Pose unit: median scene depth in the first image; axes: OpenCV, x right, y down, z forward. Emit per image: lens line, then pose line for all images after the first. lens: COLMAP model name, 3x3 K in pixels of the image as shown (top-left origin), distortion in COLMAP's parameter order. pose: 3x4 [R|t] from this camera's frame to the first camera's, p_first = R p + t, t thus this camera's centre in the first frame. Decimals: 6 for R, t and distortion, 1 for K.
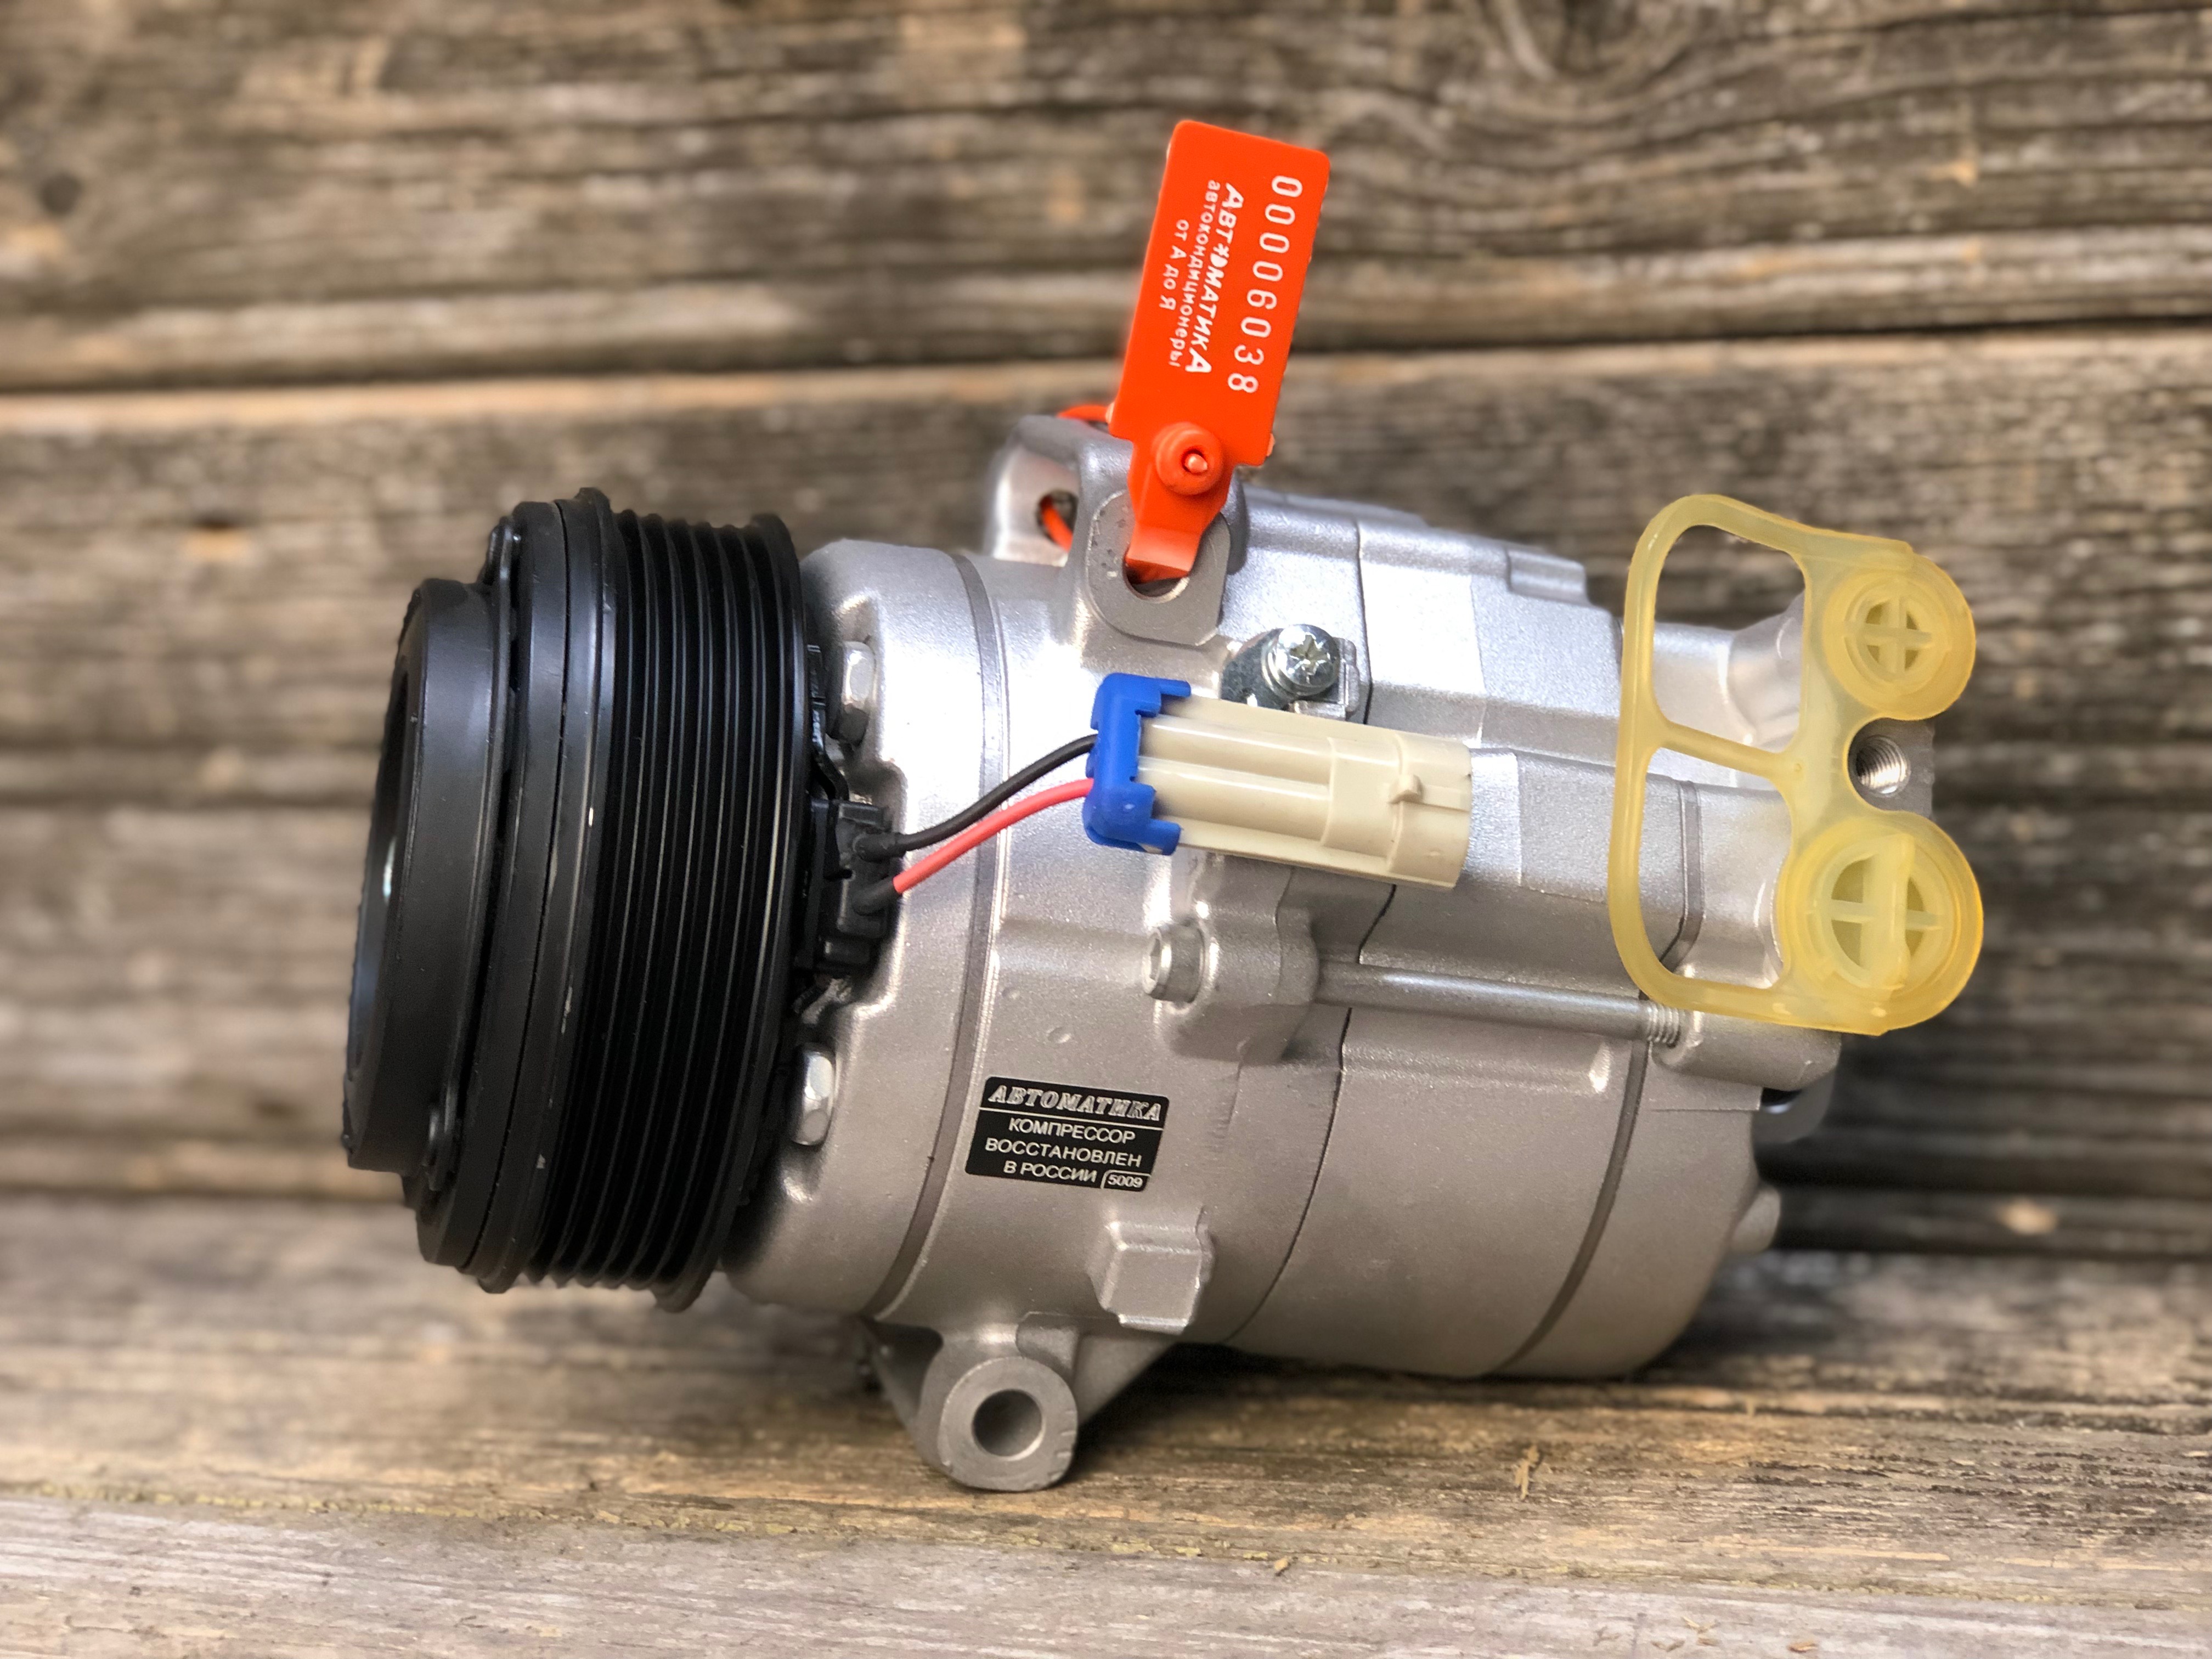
lens RADIAL K [[3721.6, 0, 1110.0], [0, 3721.6, 853.8], [0, 0, 1]] dist [0.032064, 0.000000]
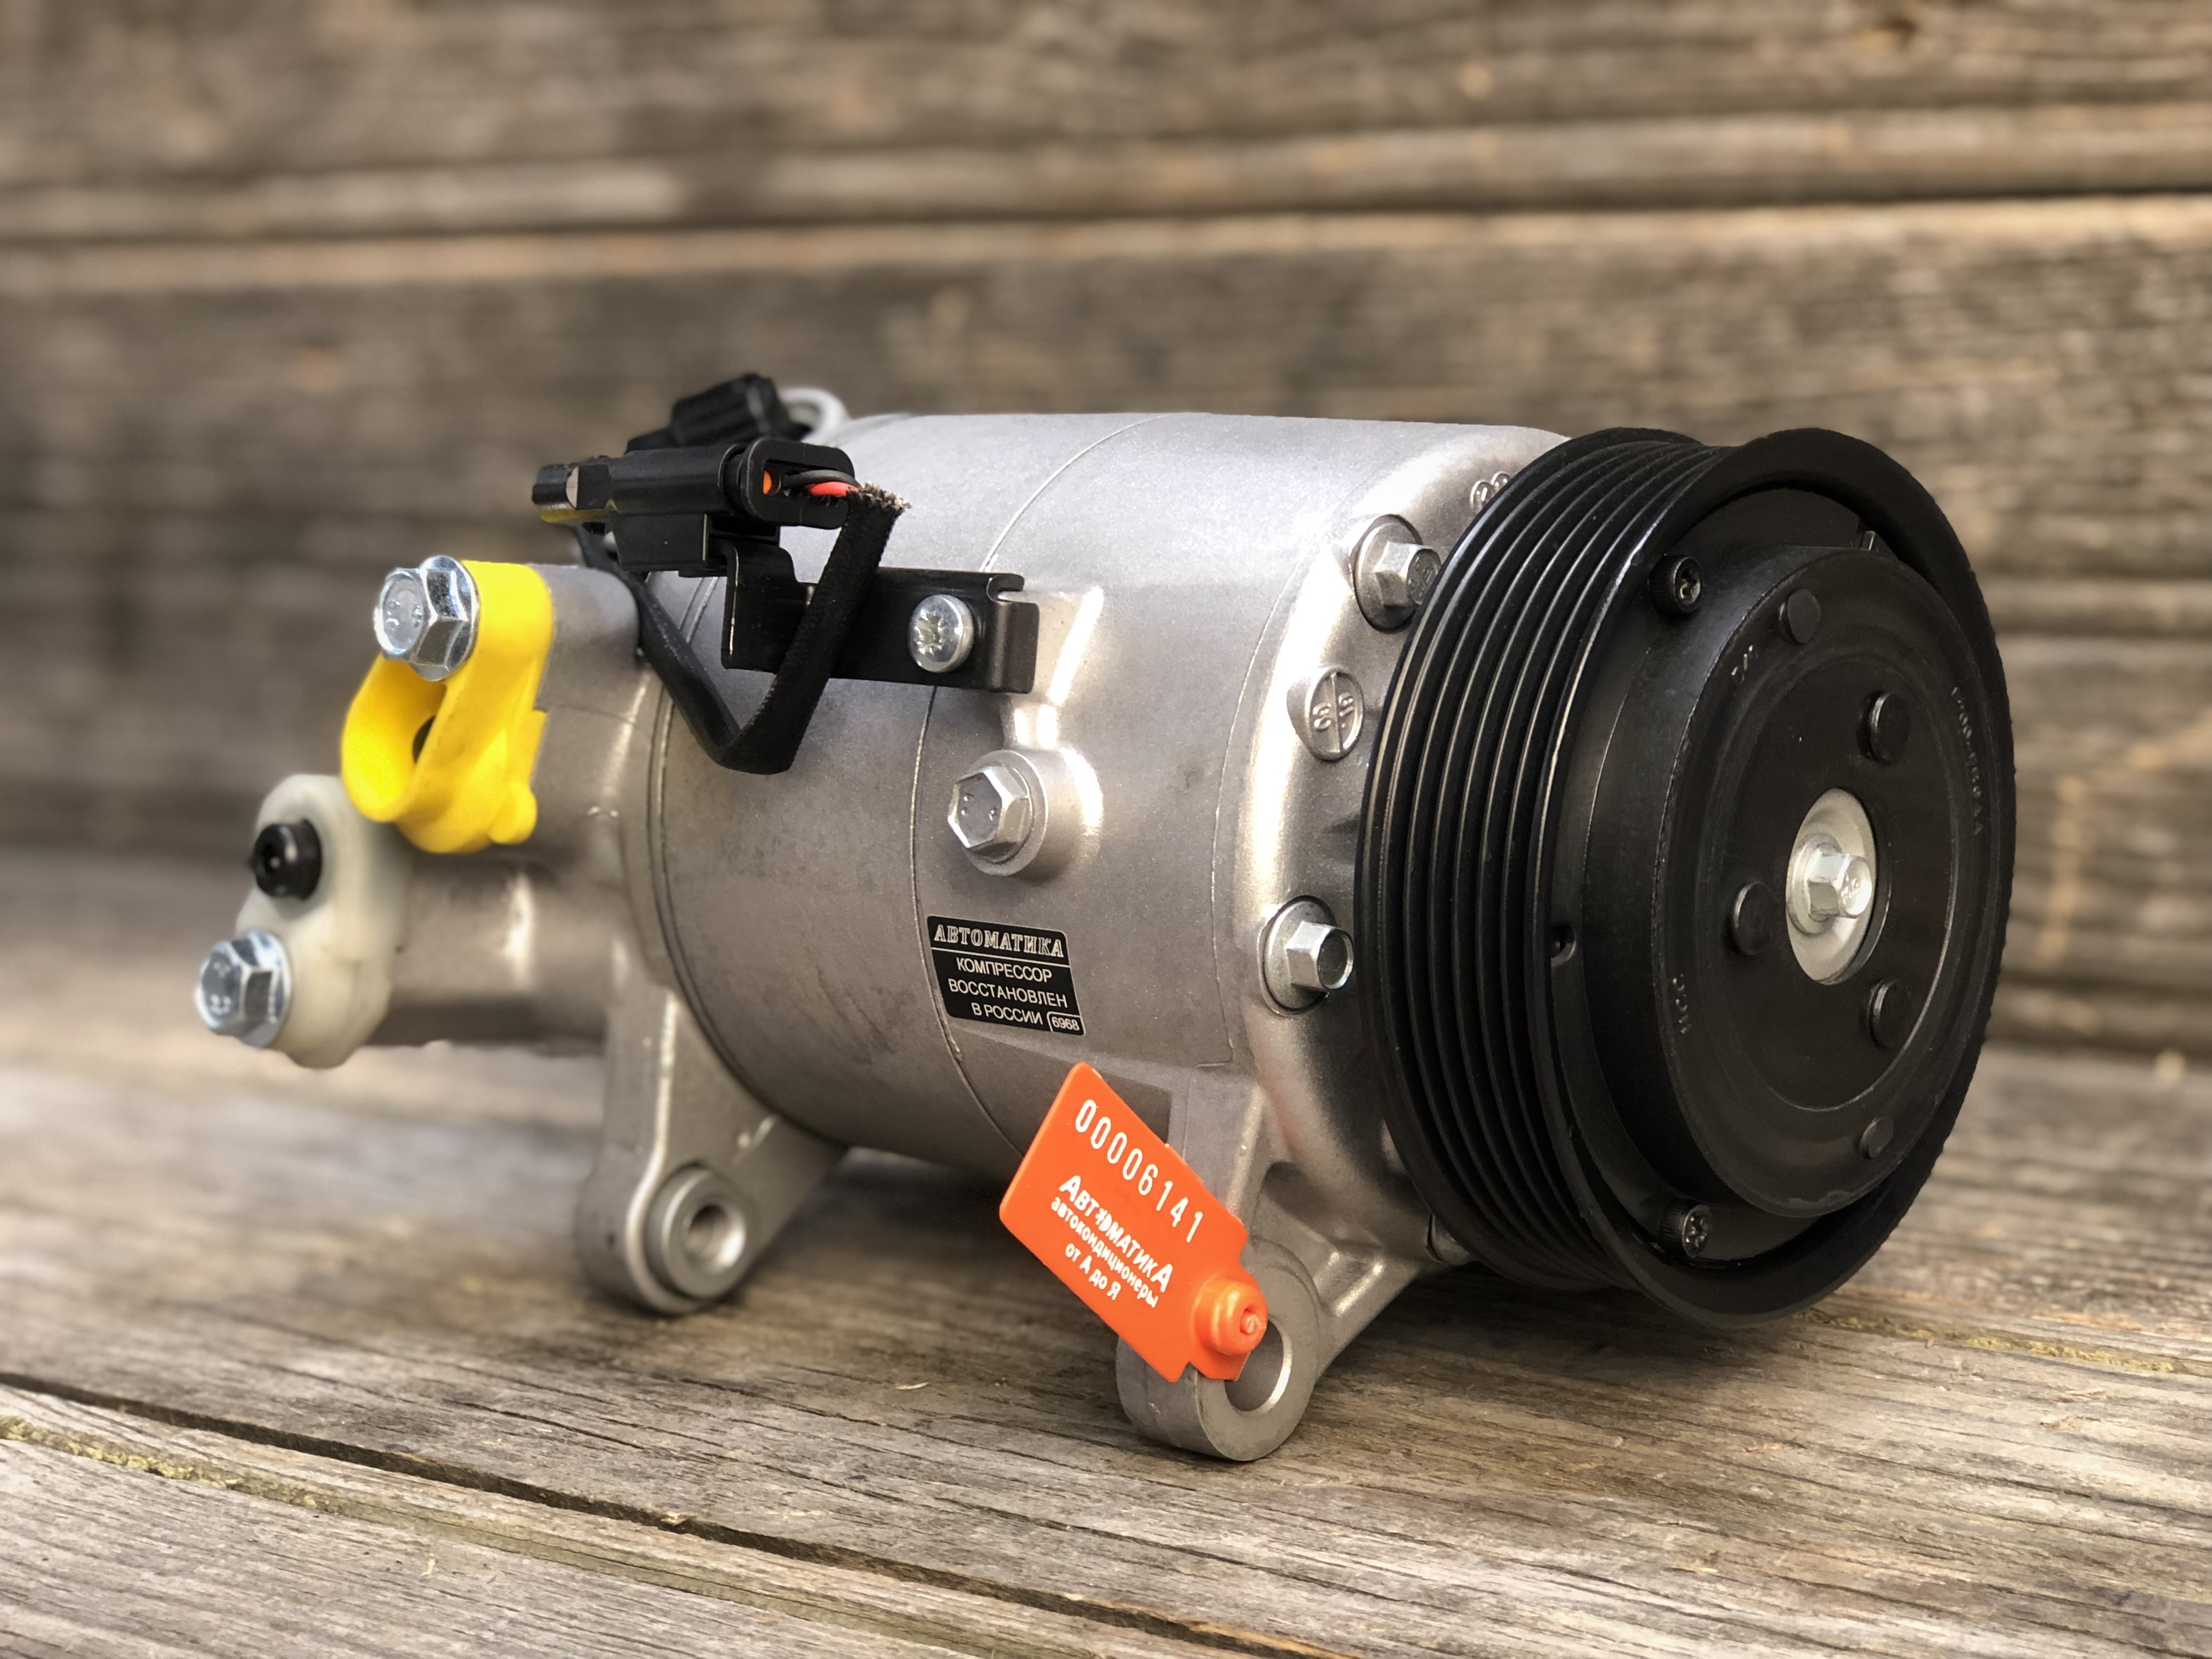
lens RADIAL K [[3721.6, 0, 1104.9], [0, 3721.6, 840.9], [0, 0, 1]] dist [0.032064, 0.000000]
pose [[0.949843, 0.058123, -0.307278, 0.478147], [-0.047043, 0.997952, 0.043351, 0.013604], [0.309169, -0.026722, 0.950632, -0.167781]]
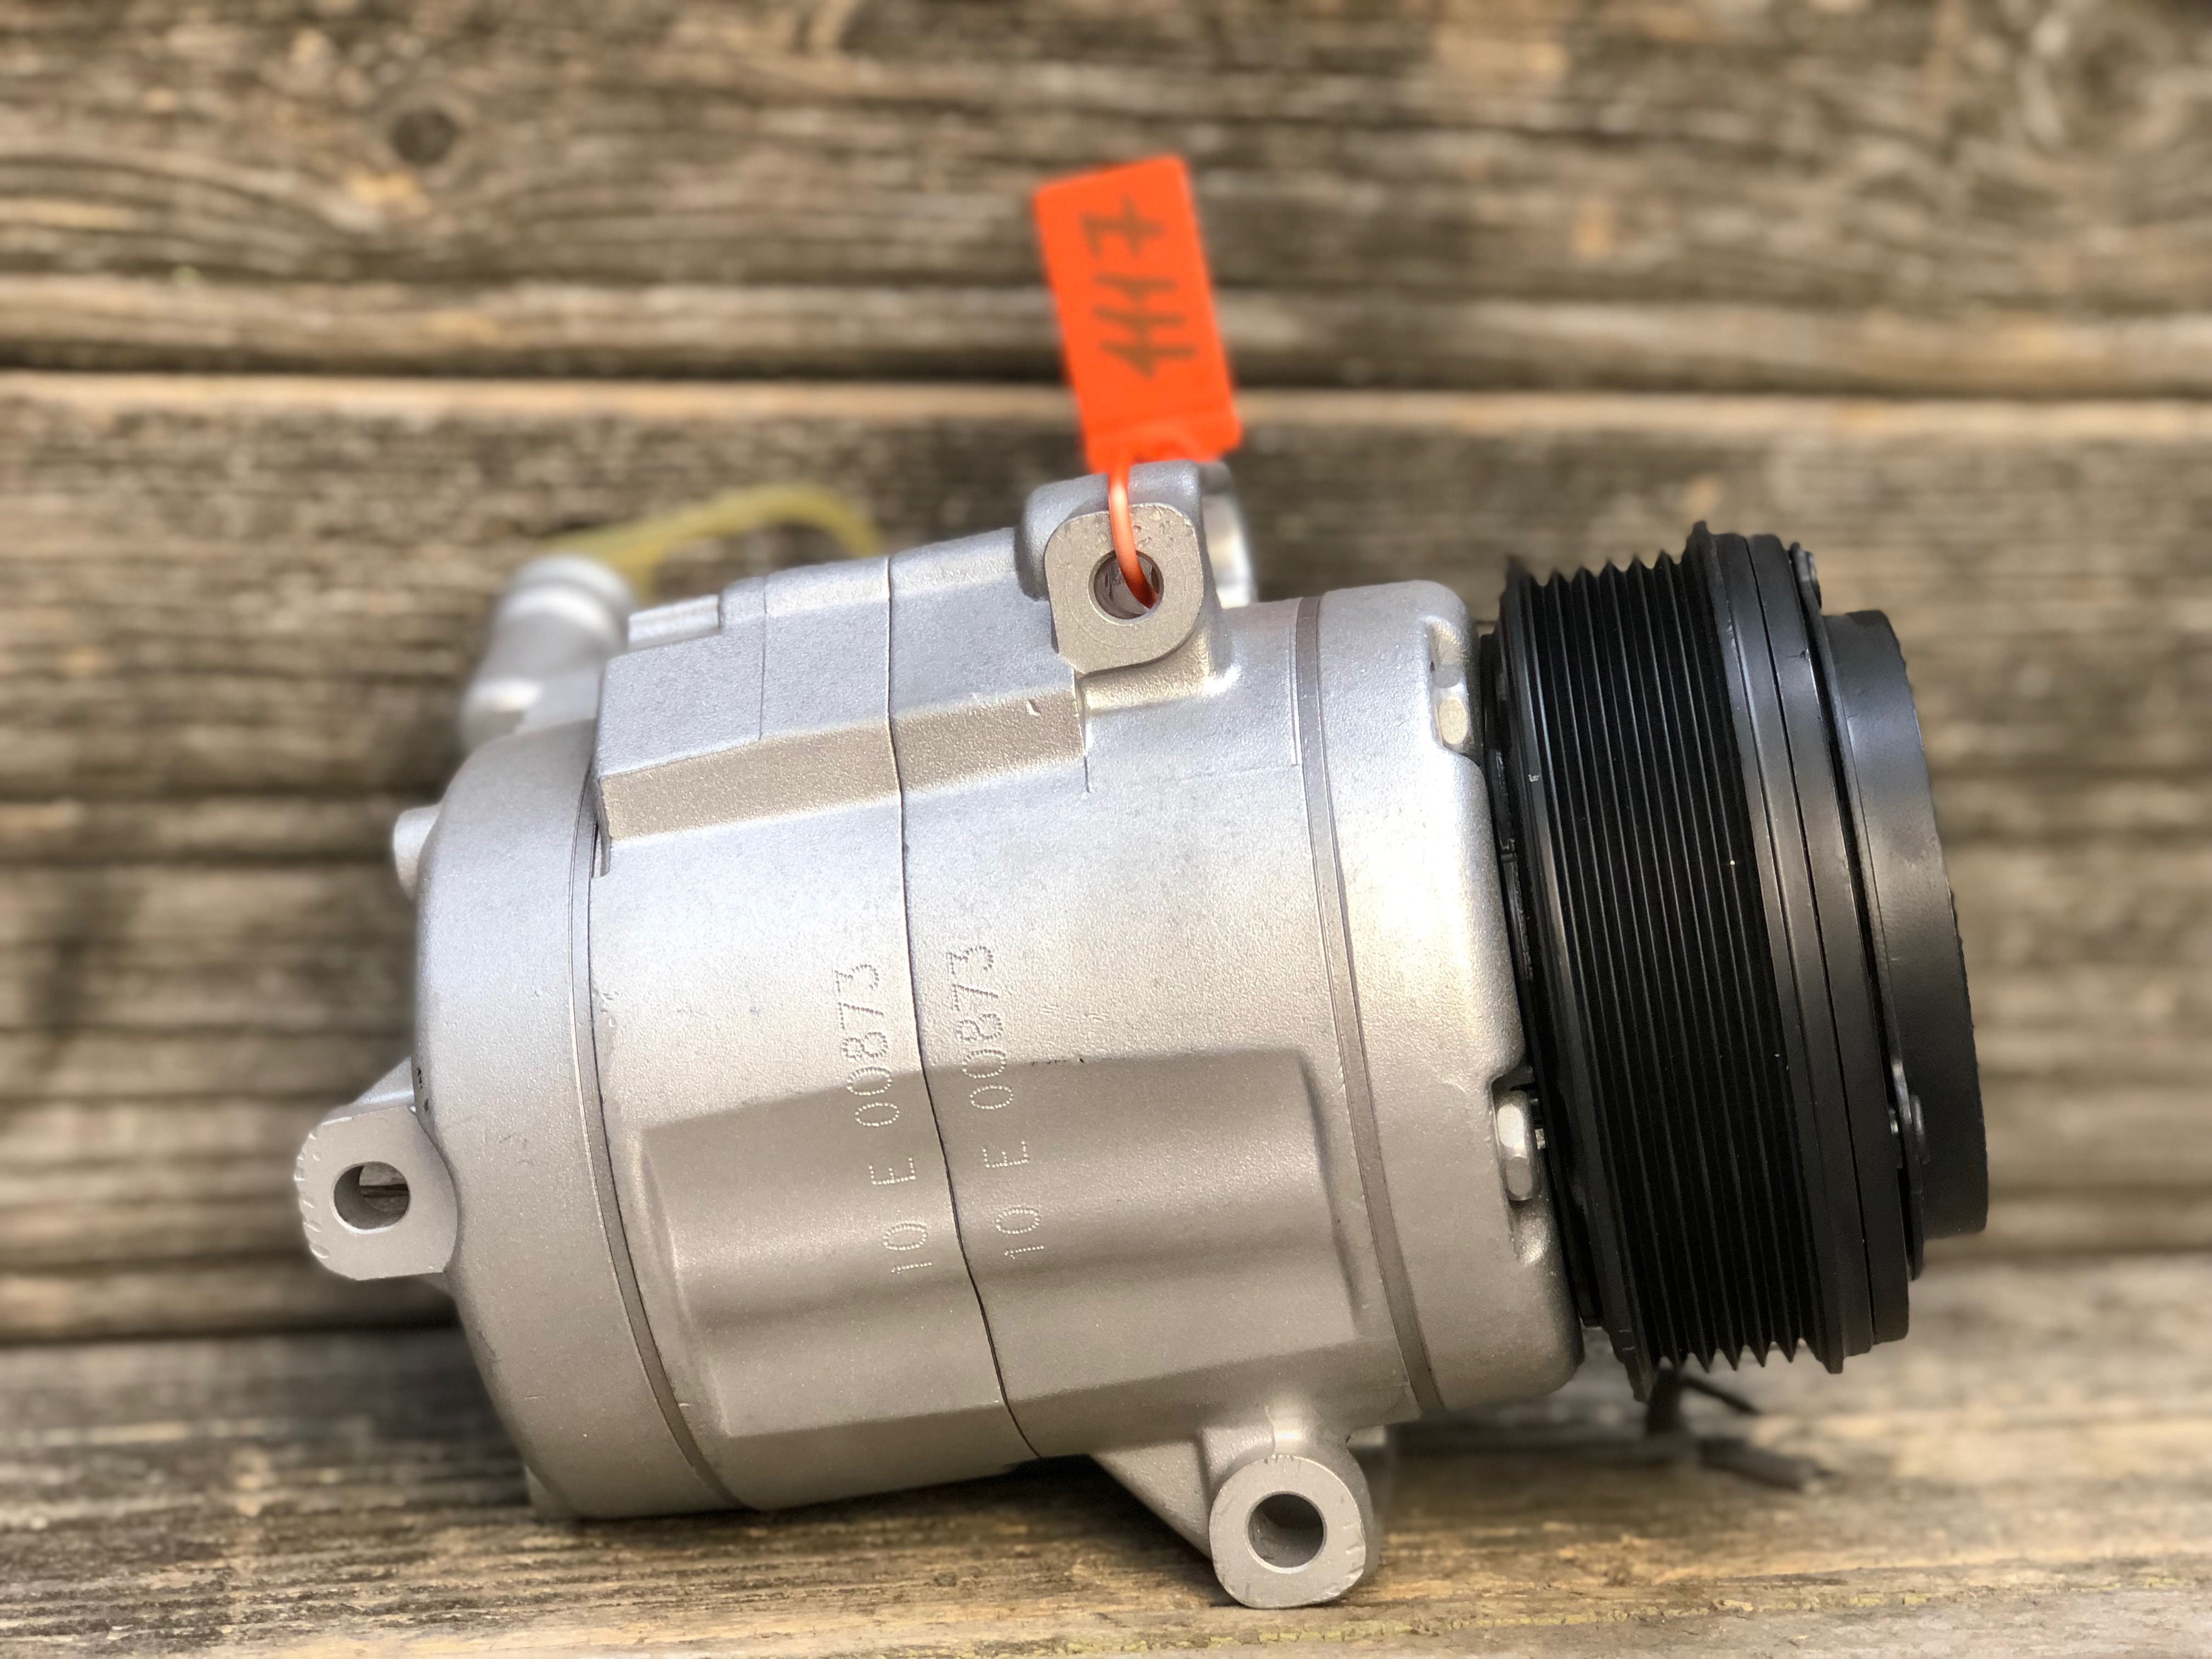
lens RADIAL K [[3721.6, 0, 1180.5], [0, 3721.6, 834.5], [0, 0, 1]] dist [0.032064, 0.000000]
pose [[0.878238, -0.005803, 0.478188, -0.591597], [0.018622, 0.999583, -0.022071, 0.002974], [-0.477860, 0.028288, 0.877980, 0.203009]]
